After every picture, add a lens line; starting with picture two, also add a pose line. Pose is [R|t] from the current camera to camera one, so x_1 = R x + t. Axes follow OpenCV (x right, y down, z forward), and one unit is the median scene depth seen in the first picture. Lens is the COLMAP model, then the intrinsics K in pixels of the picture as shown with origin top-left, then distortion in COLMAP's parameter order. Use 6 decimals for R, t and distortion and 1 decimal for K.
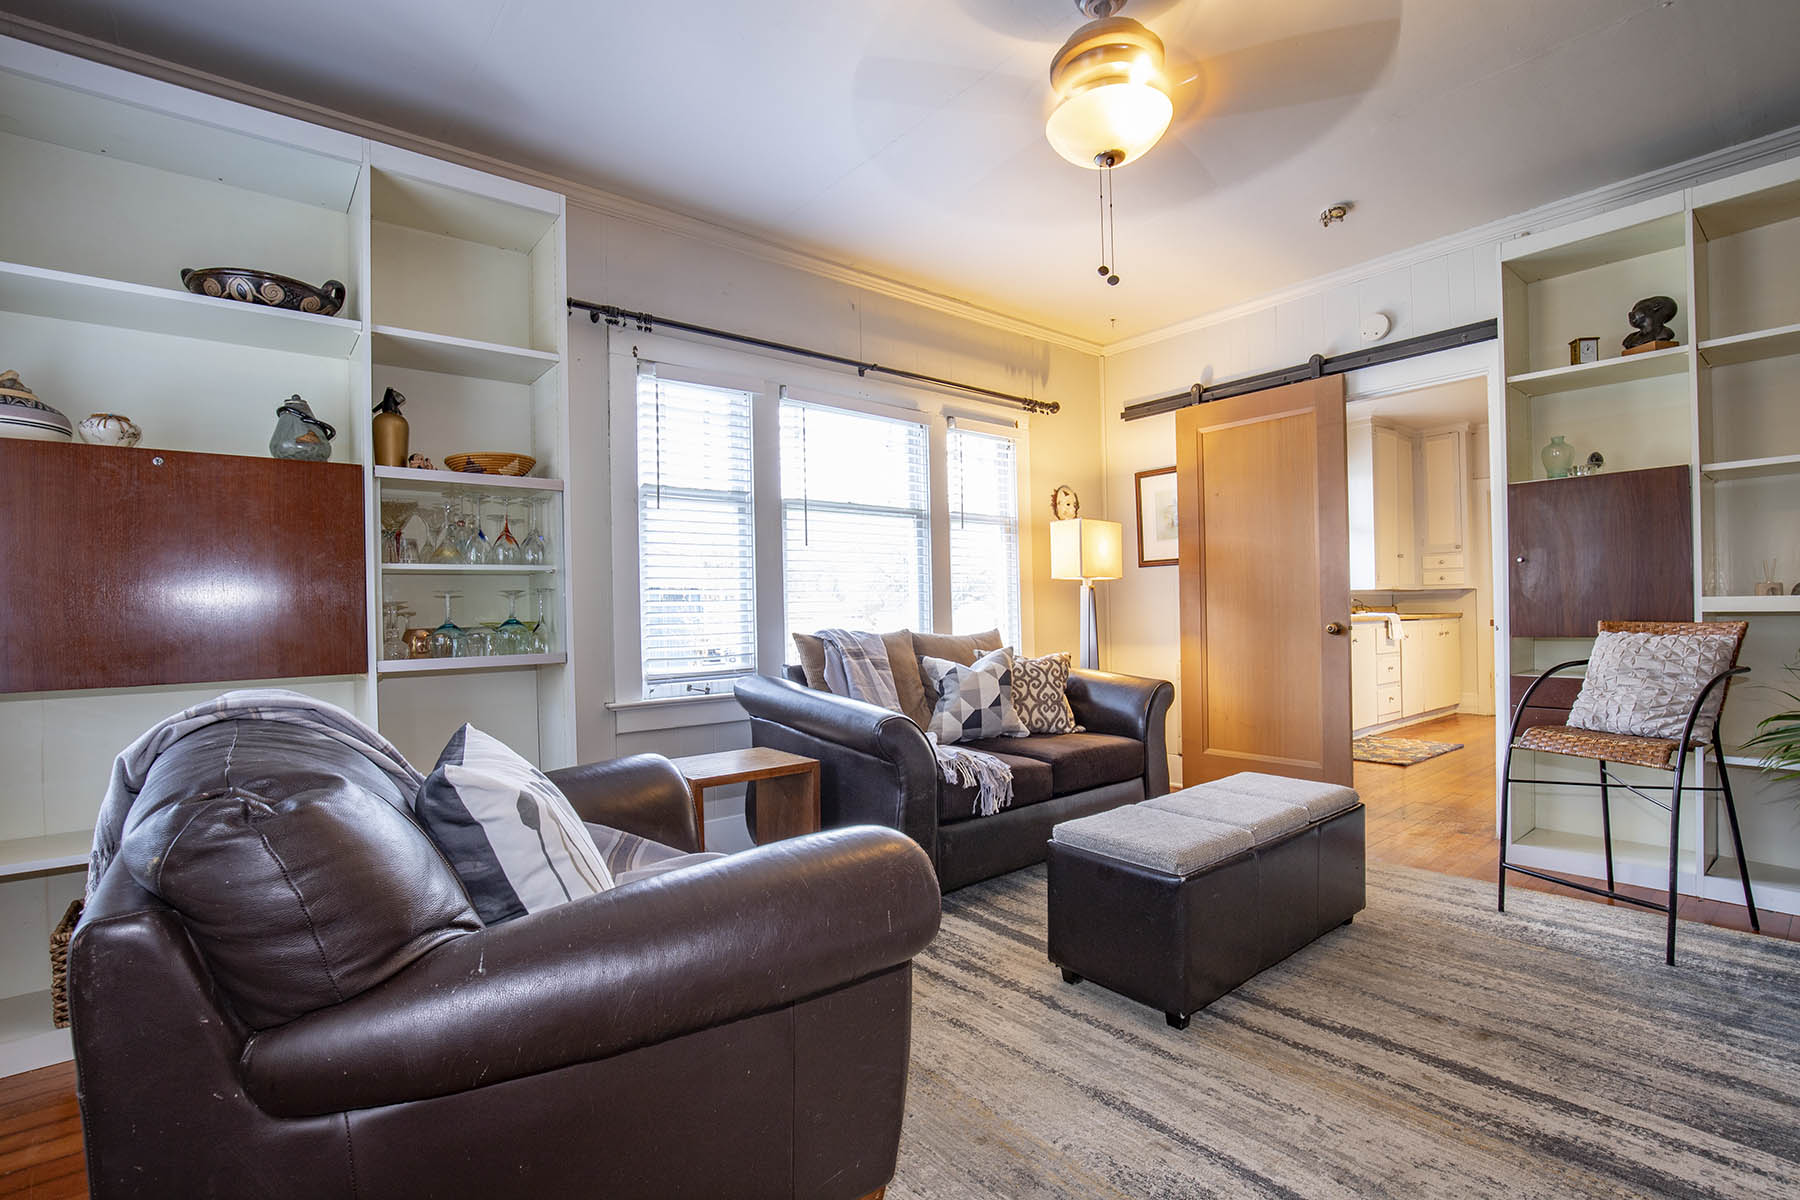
lens RADIAL K [[823.4, 0, 899.9], [0, 823.4, 605.9], [0, 0, 1]] dist [-0.029194, 0.003195]
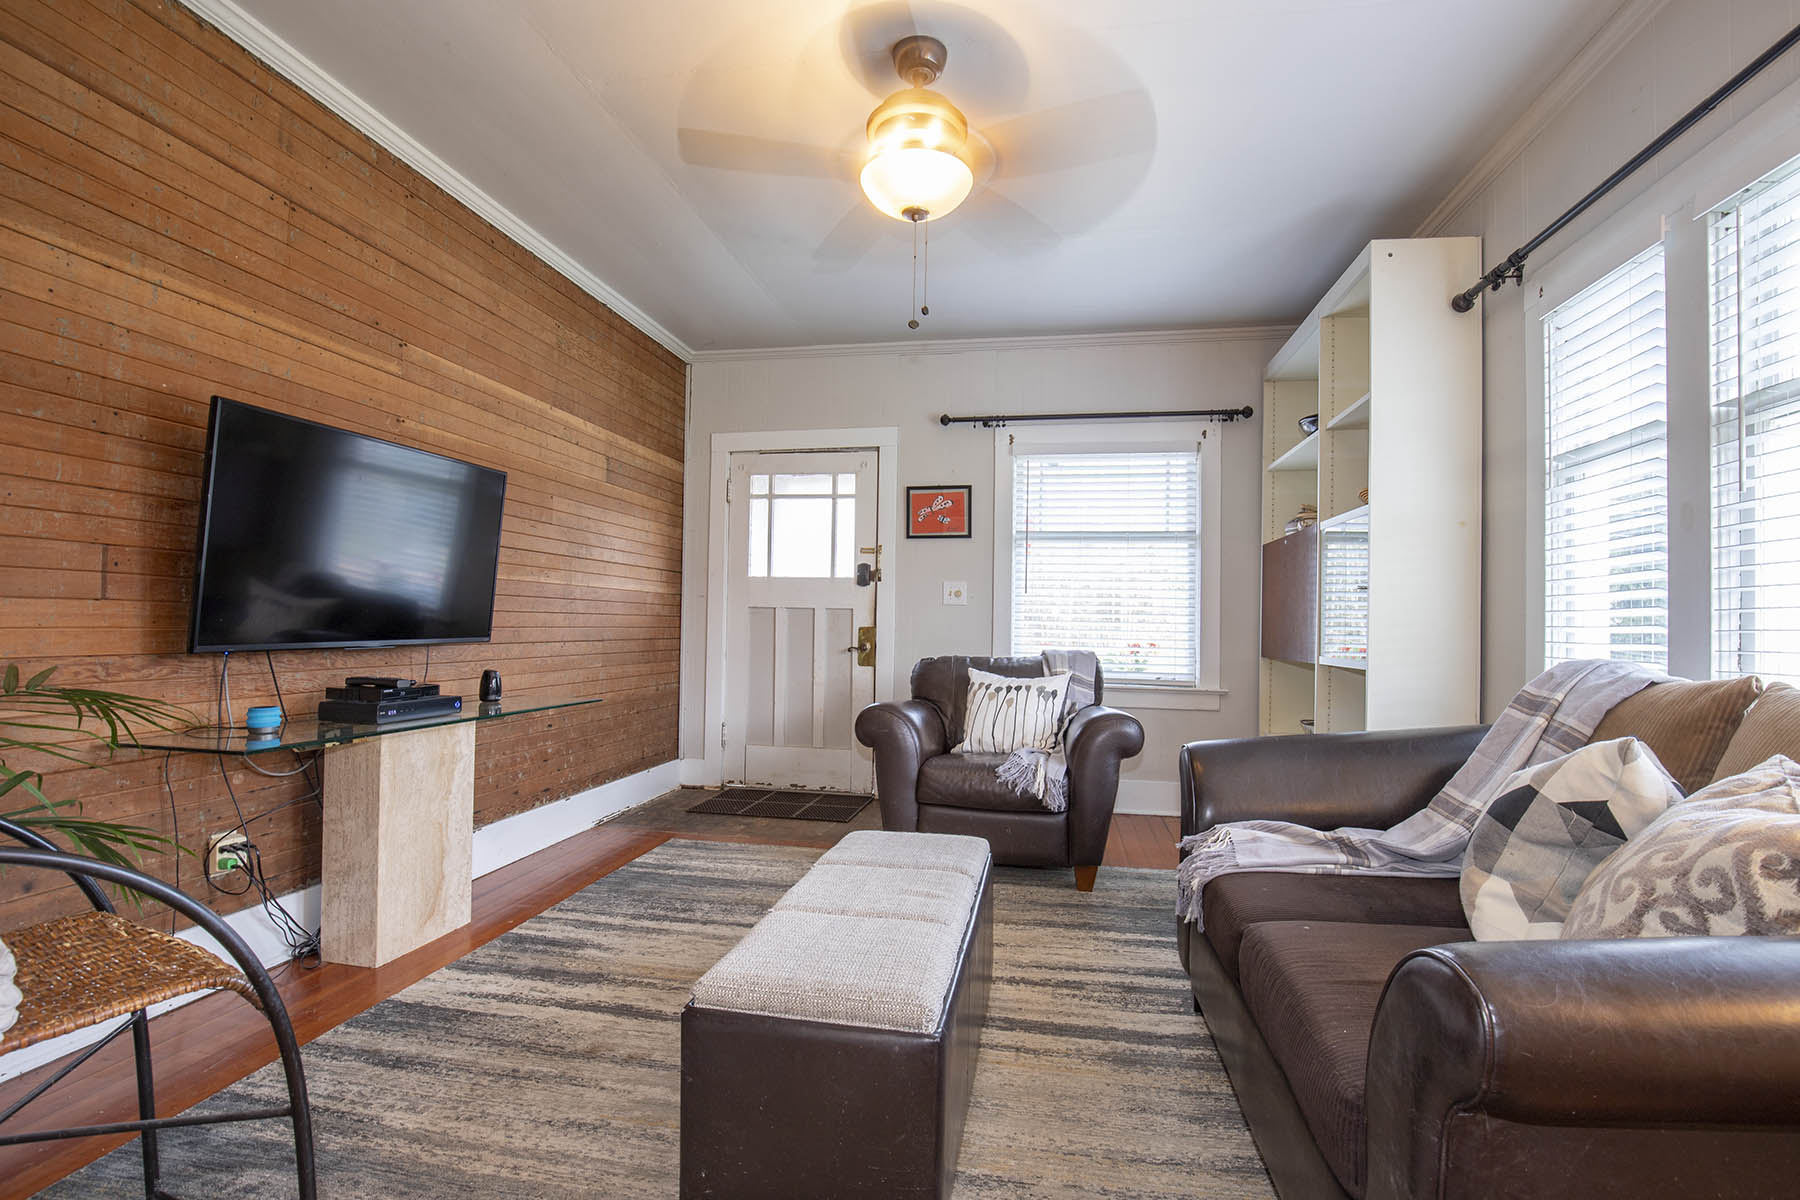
lens RADIAL K [[823.4, 0, 897.9], [0, 823.4, 610.1], [0, 0, 1]] dist [-0.029194, 0.003195]
pose [[-0.764904, -0.000620, -0.644144, 1.016975], [0.009069, 0.999890, -0.011732, 0.001282], [0.644081, -0.014815, -0.764814, 1.896079]]
